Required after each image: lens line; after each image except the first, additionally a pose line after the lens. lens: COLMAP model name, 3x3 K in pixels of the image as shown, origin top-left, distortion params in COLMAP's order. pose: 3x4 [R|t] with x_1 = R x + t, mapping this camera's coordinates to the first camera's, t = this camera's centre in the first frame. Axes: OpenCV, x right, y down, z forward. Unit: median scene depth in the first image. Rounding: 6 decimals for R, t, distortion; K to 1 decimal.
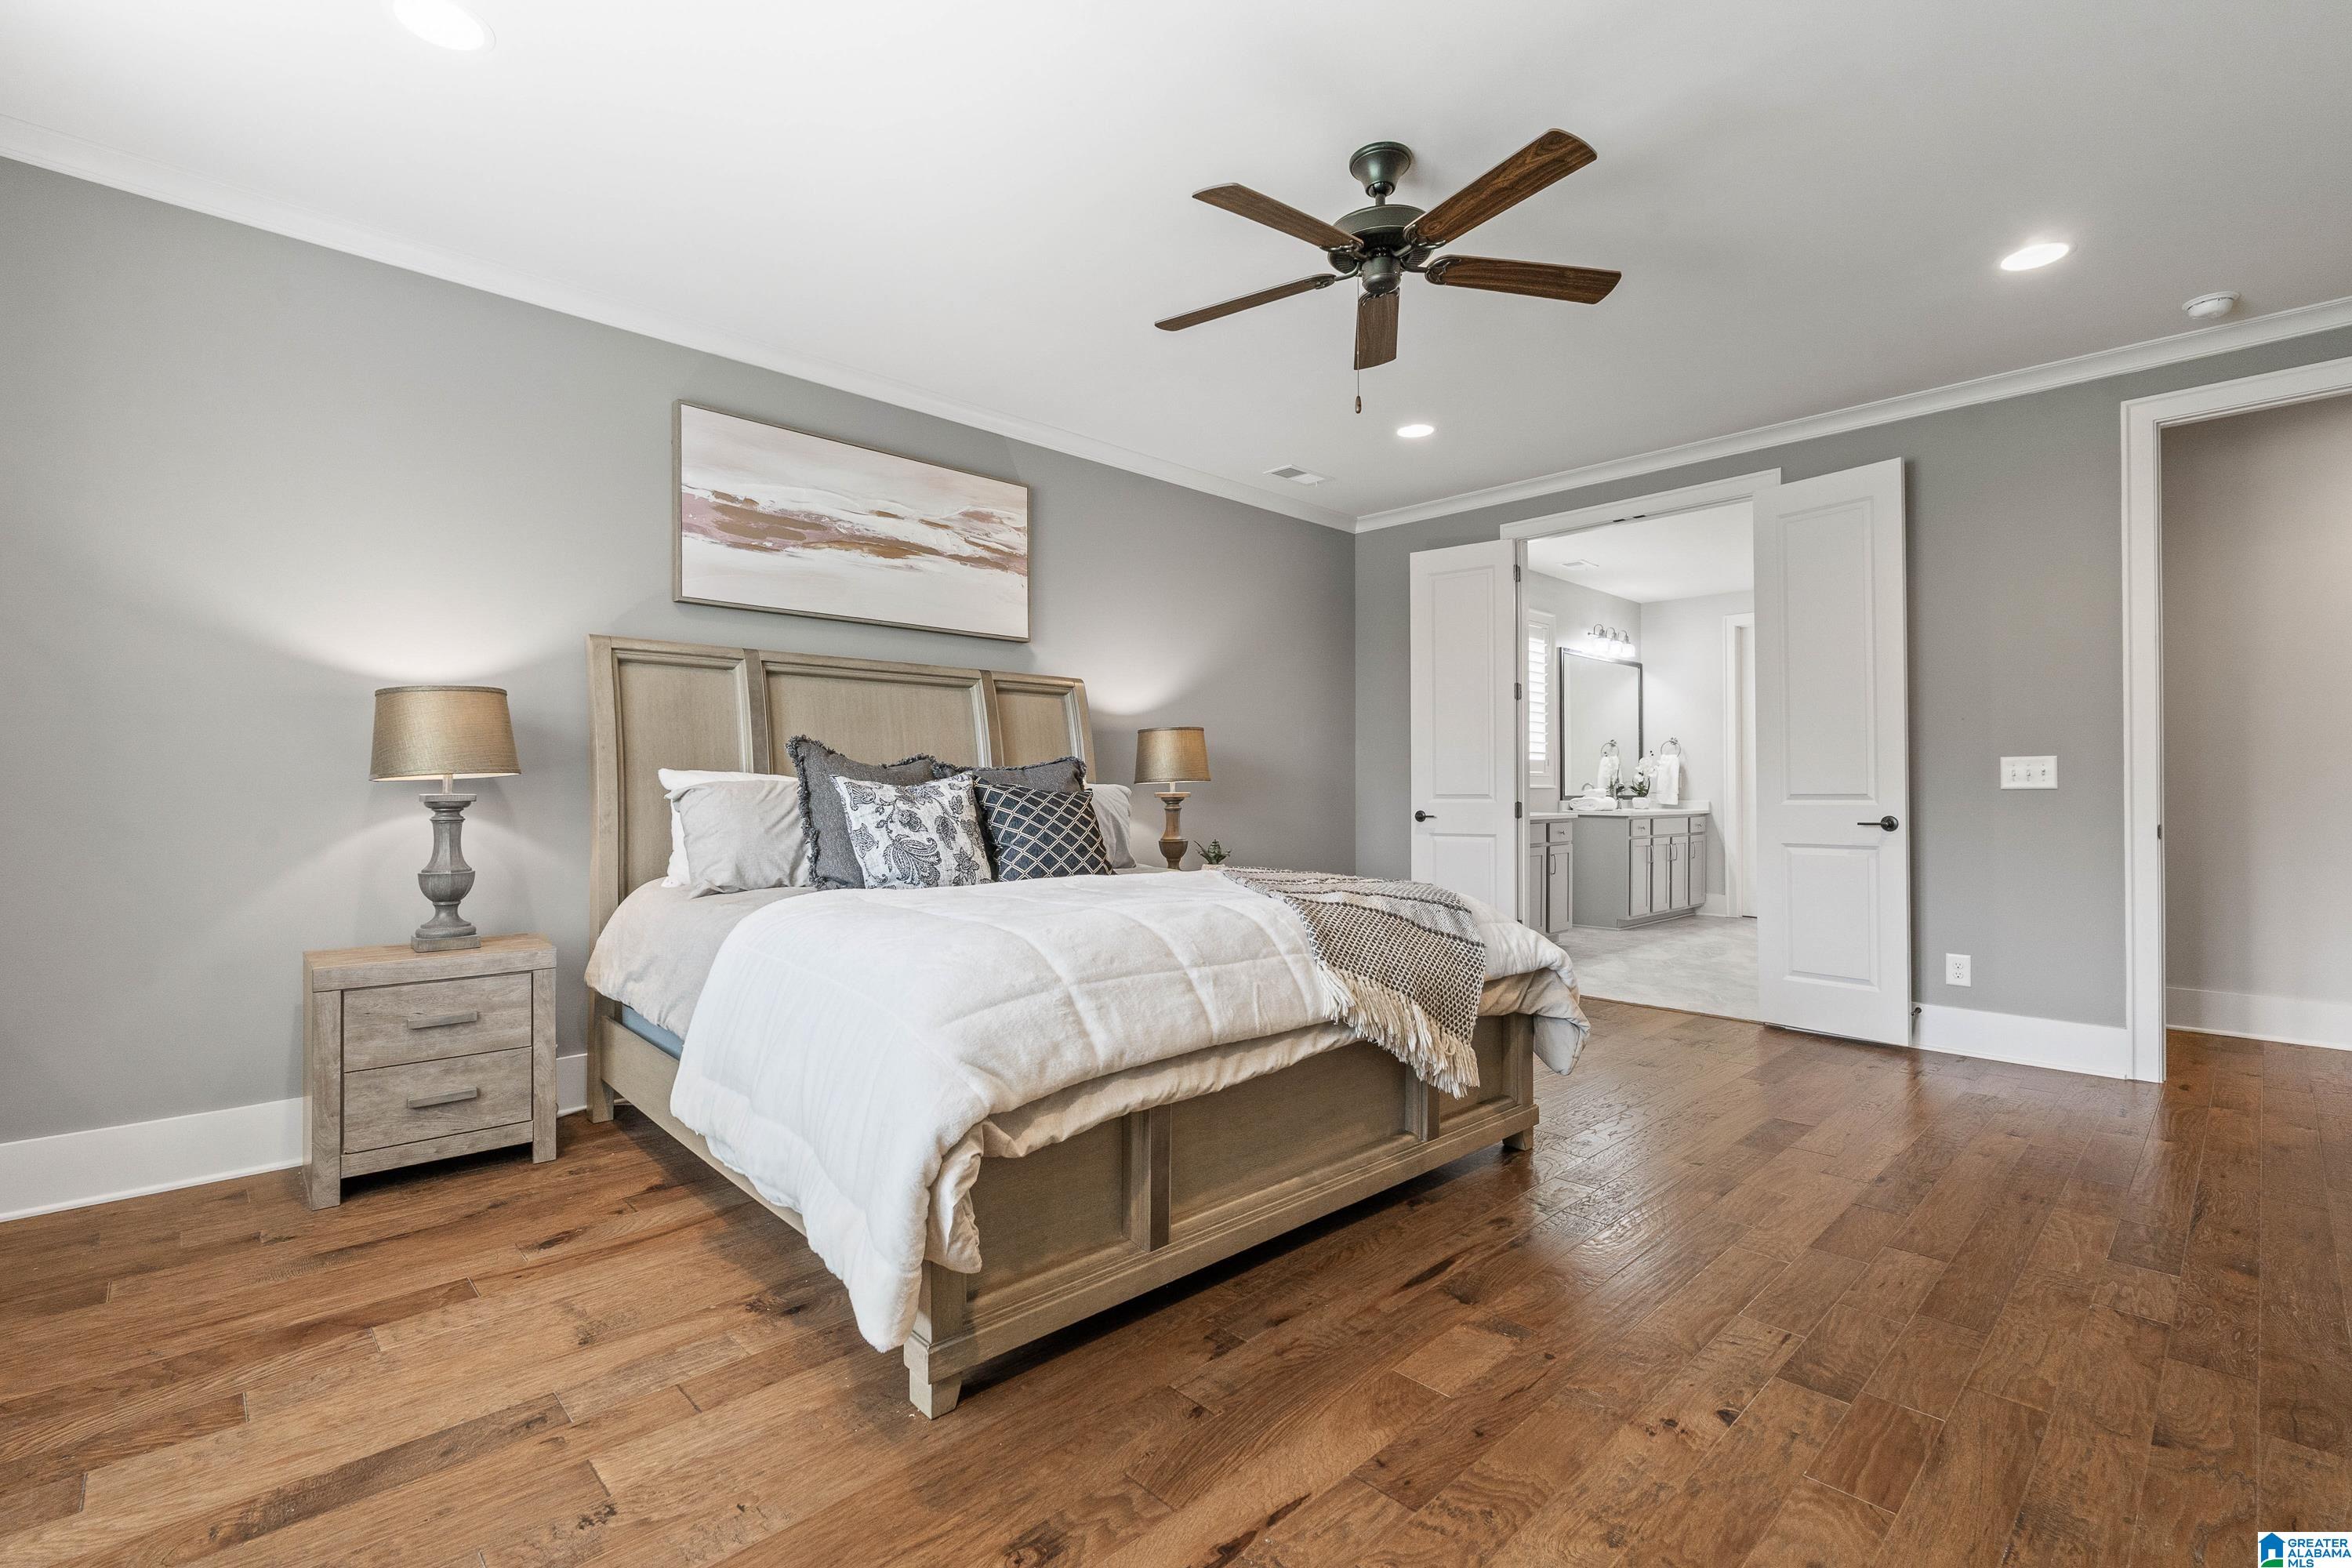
lens RADIAL K [[1037.2, 0, 1182.6], [0, 1037.2, 775.2], [0, 0, 1]] dist [-0.003516, -0.000525]
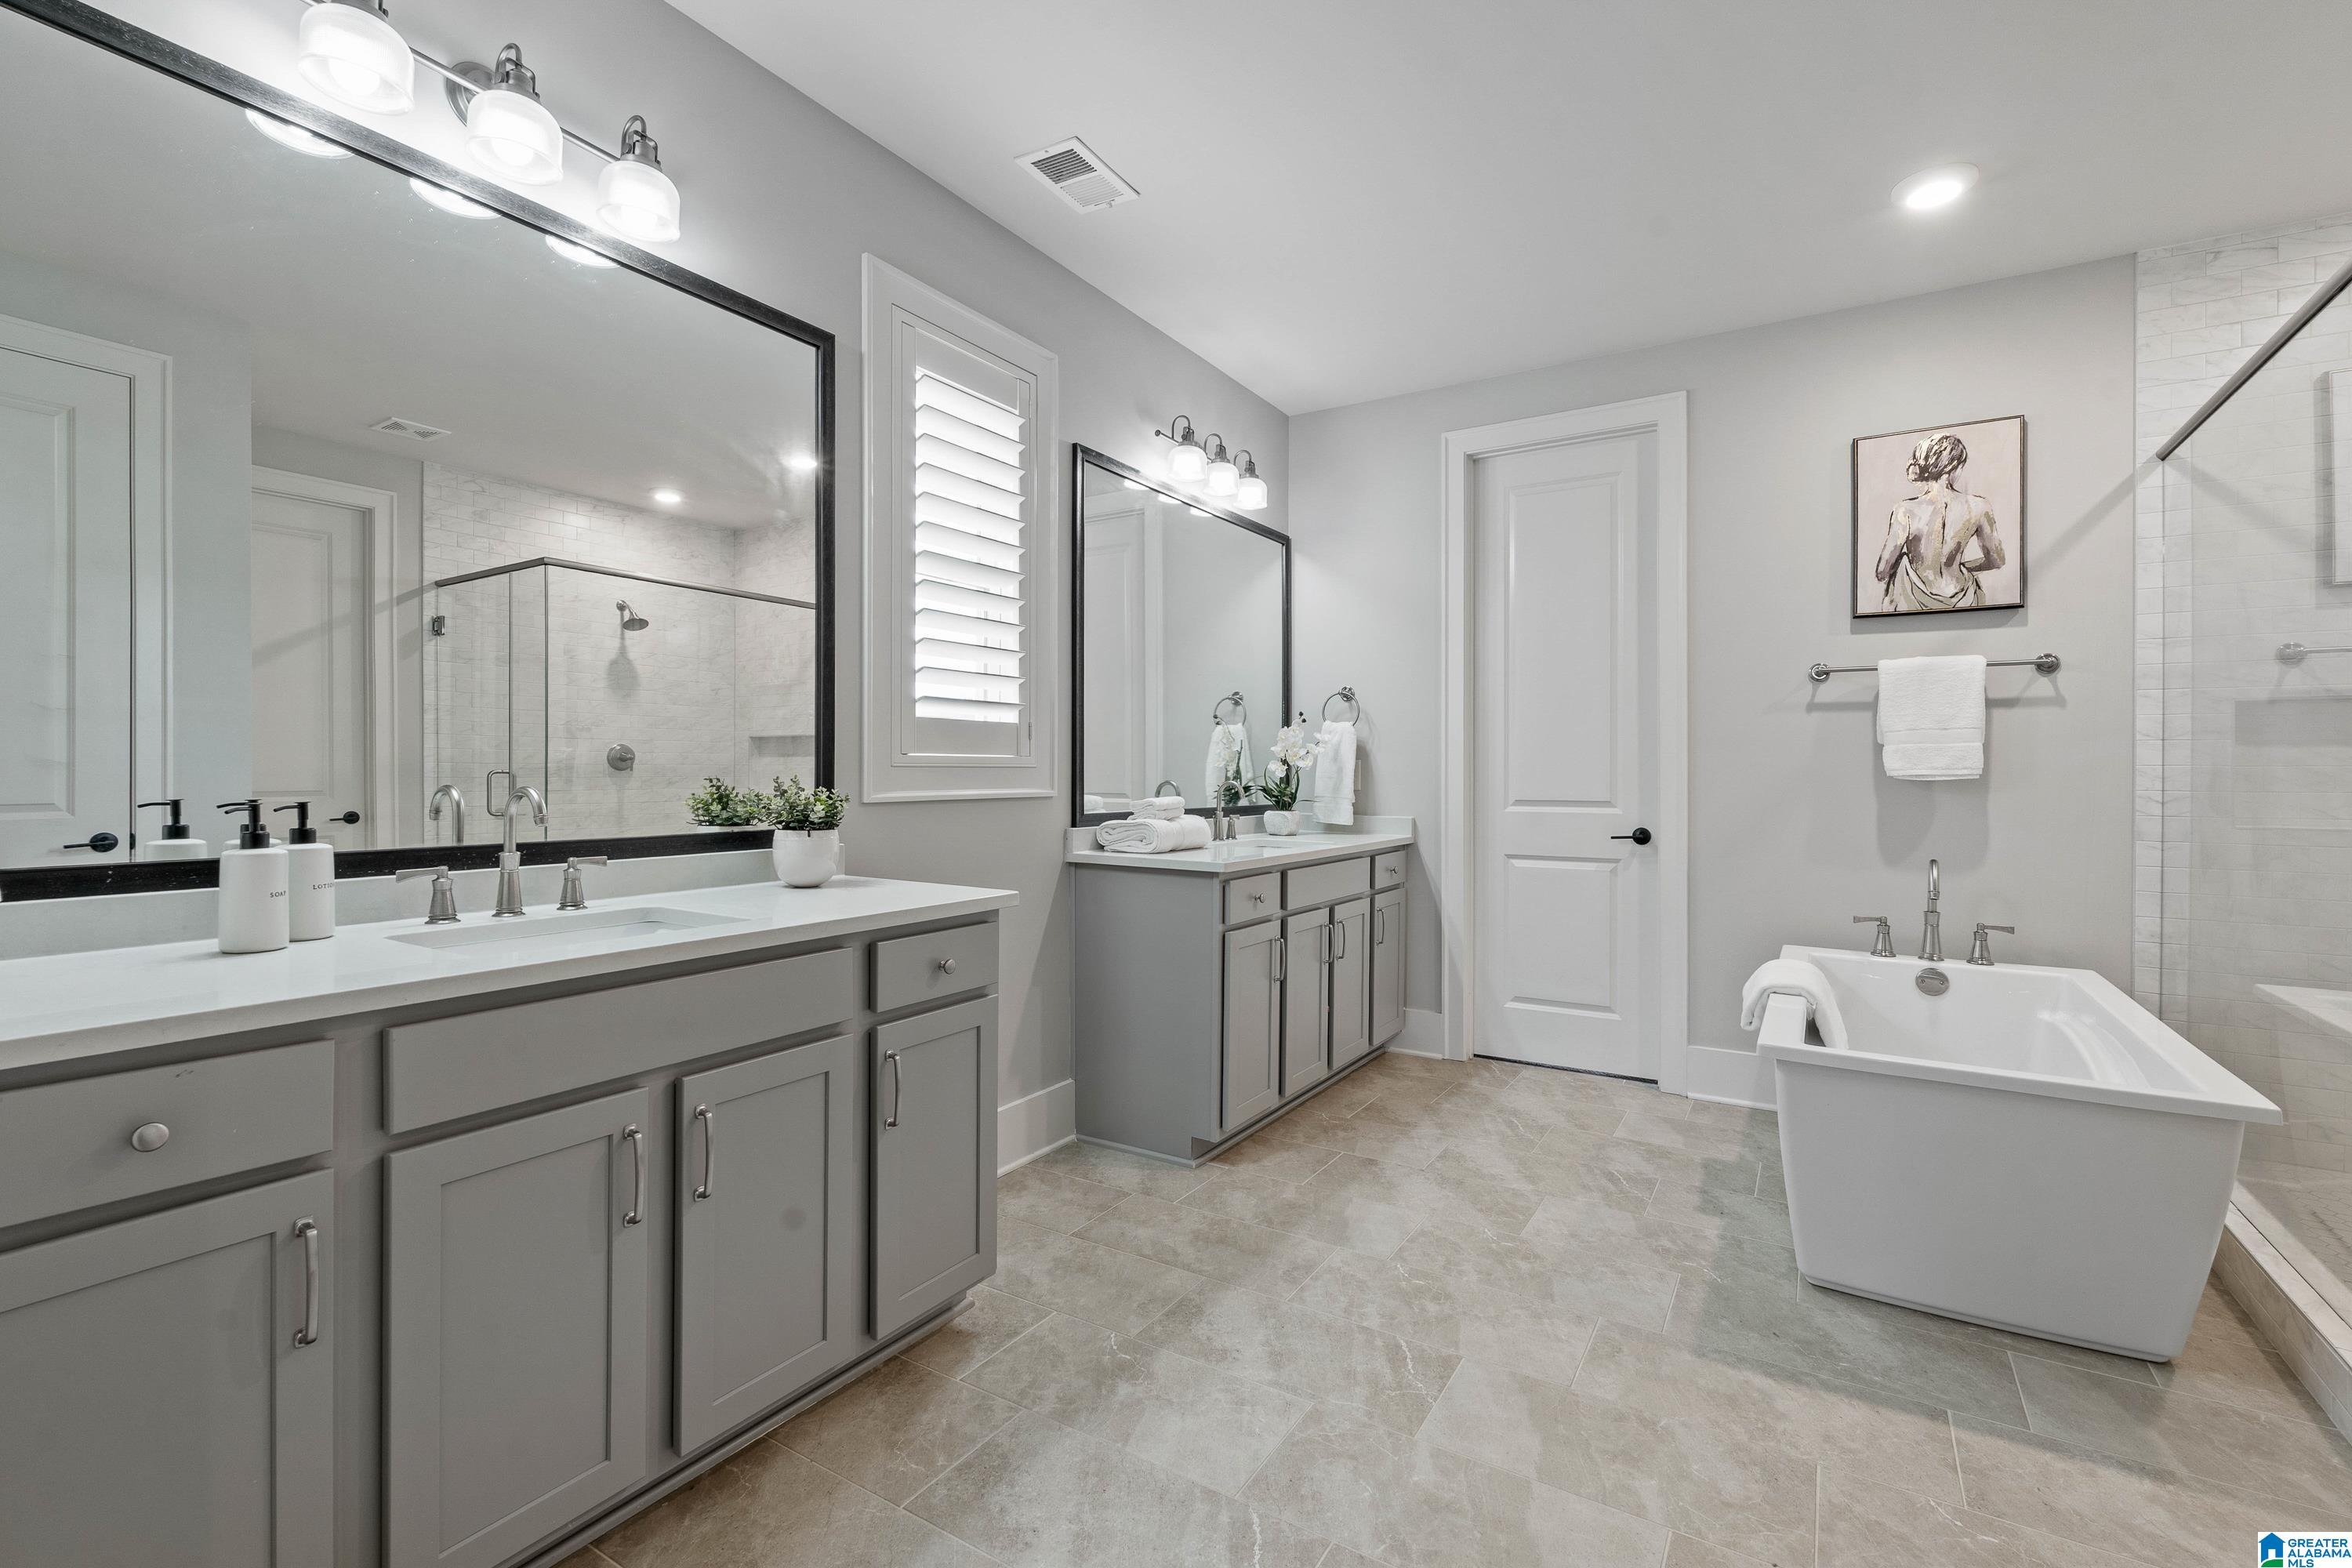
lens RADIAL K [[1037.2, 0, 1182.6], [0, 1037.2, 775.2], [0, 0, 1]] dist [-0.003516, -0.000525]
pose [[0.971207, -0.003407, 0.238213, 0.308867], [-0.001495, 0.999791, 0.020395, -0.004622], [-0.238233, -0.020164, 0.970999, 0.595134]]
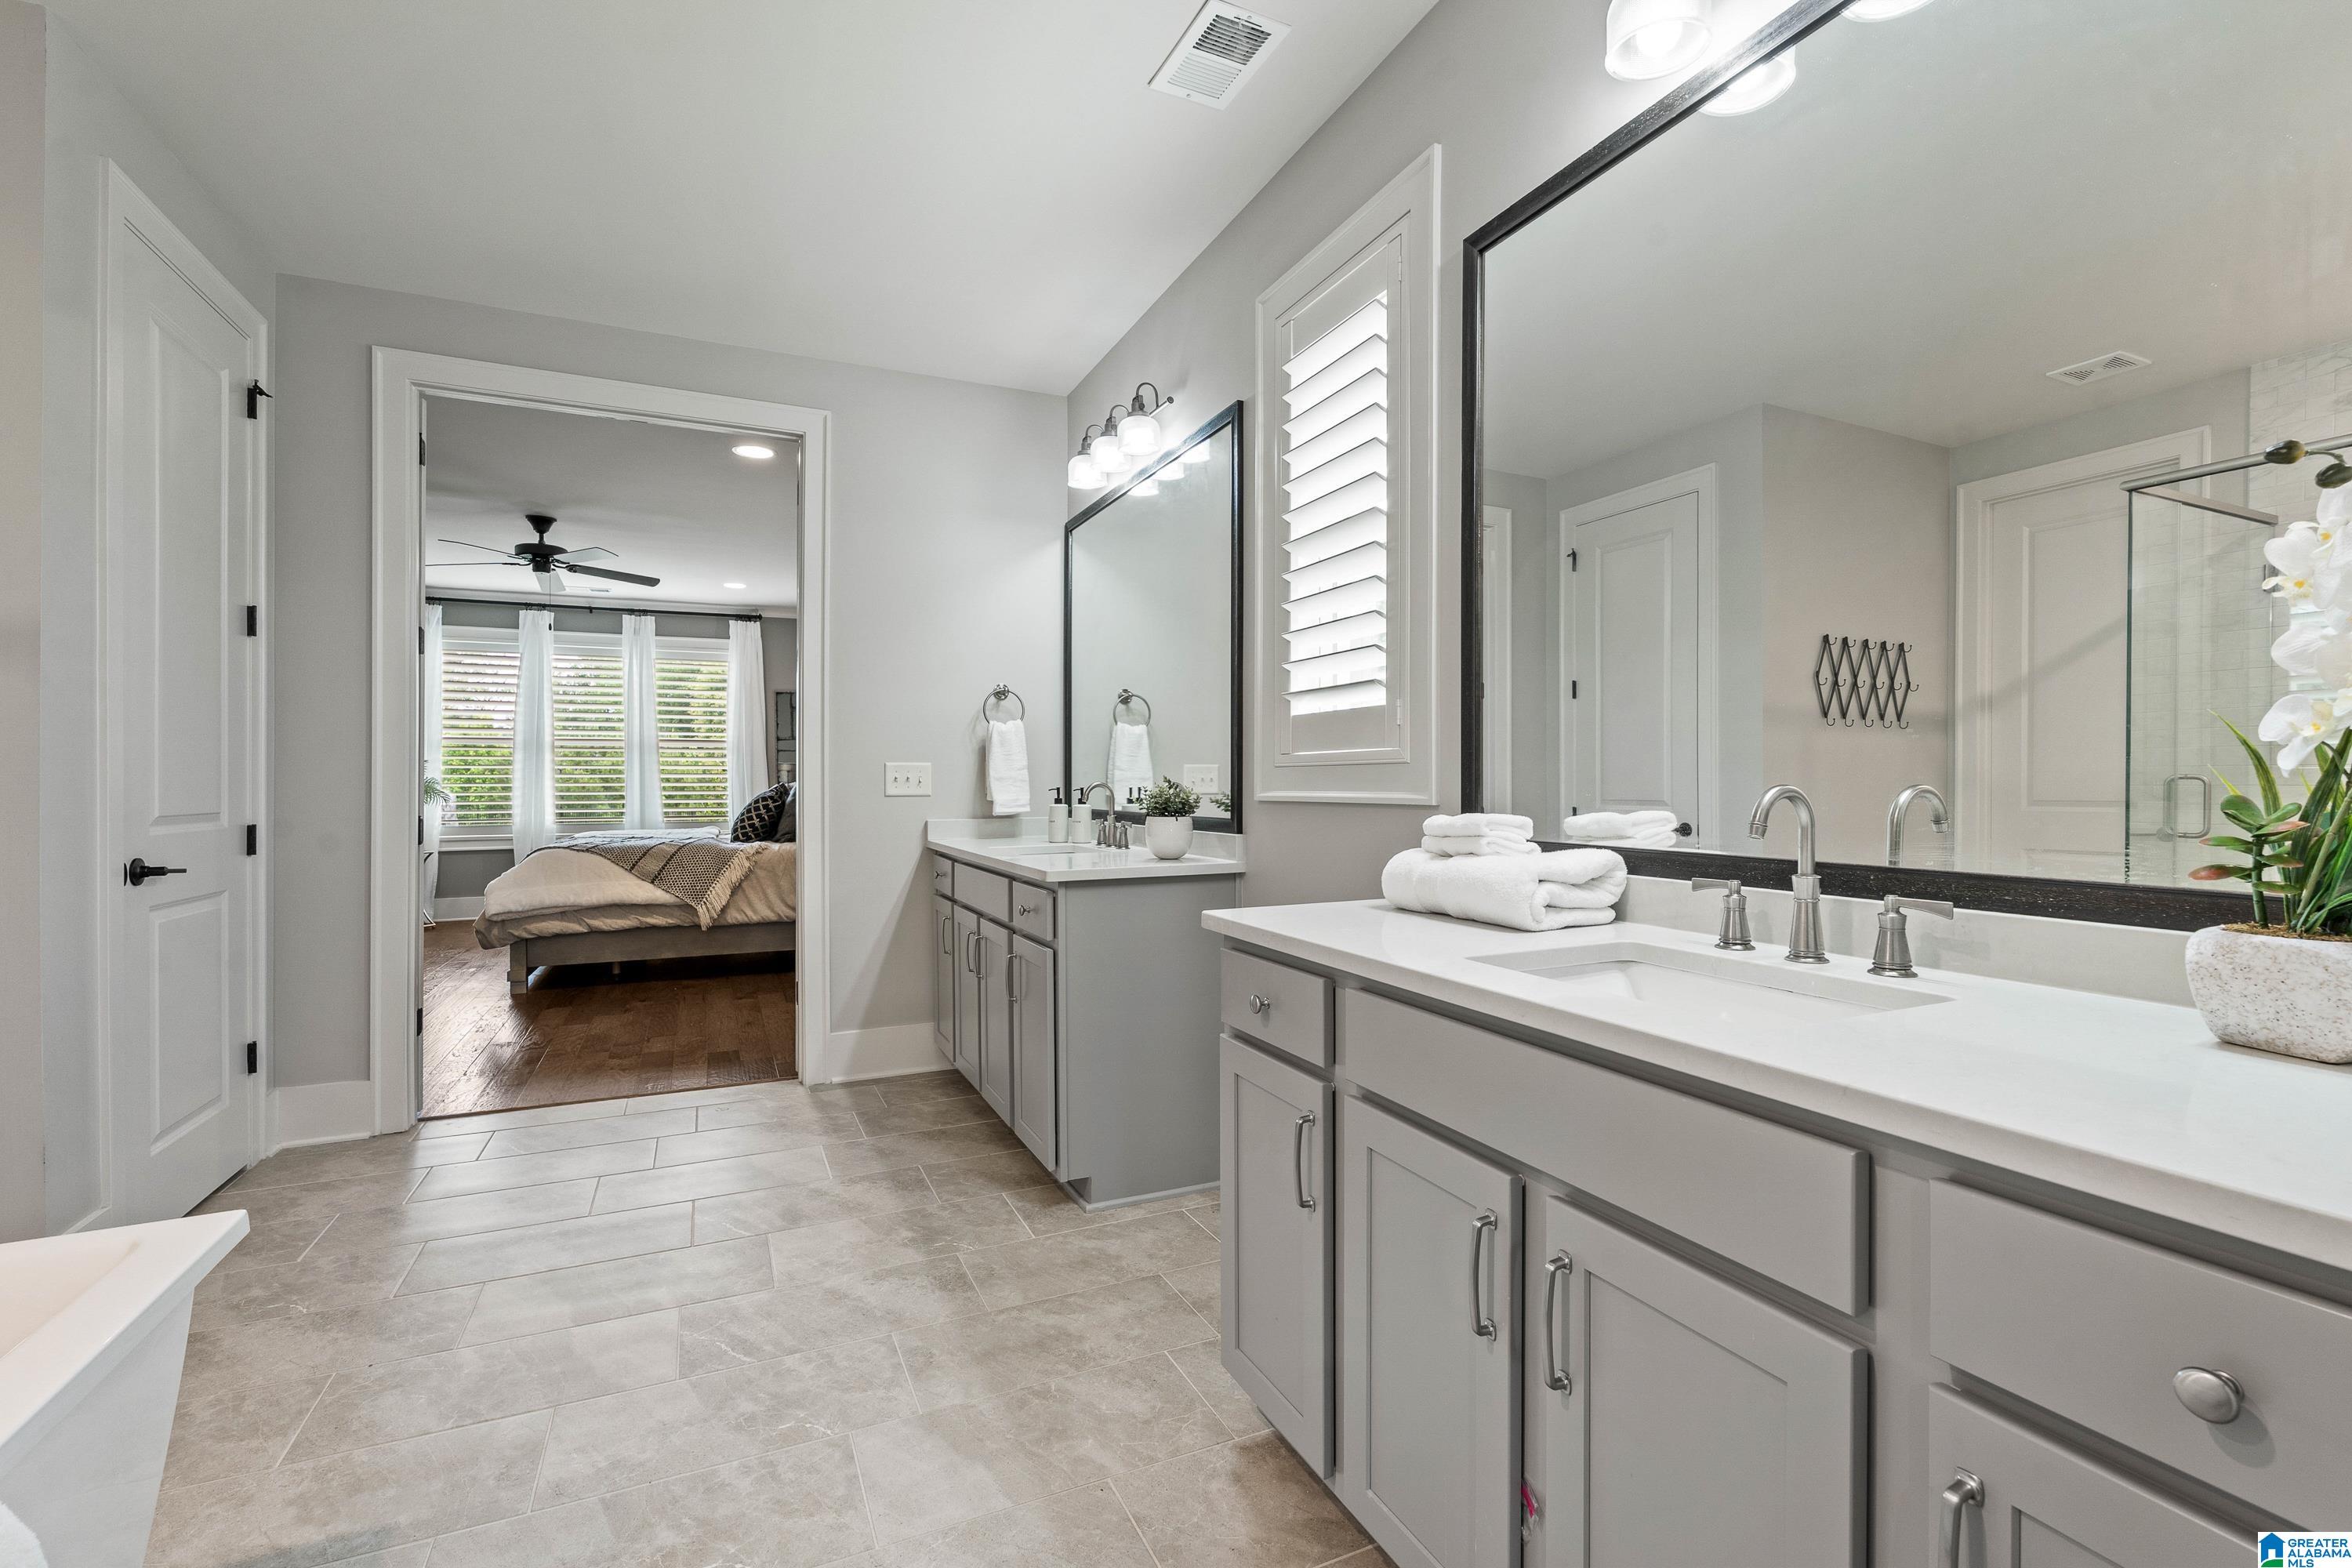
lens RADIAL K [[1034.9, 0, 1176.0], [0, 1034.9, 784.0], [0, 0, 1]] dist [-0.005036, 0.000734]
pose [[-0.338541, -0.003294, -0.940946, 0.638145], [0.013856, 0.999868, -0.008485, 0.008034], [0.940850, -0.015910, -0.338450, 1.034534]]
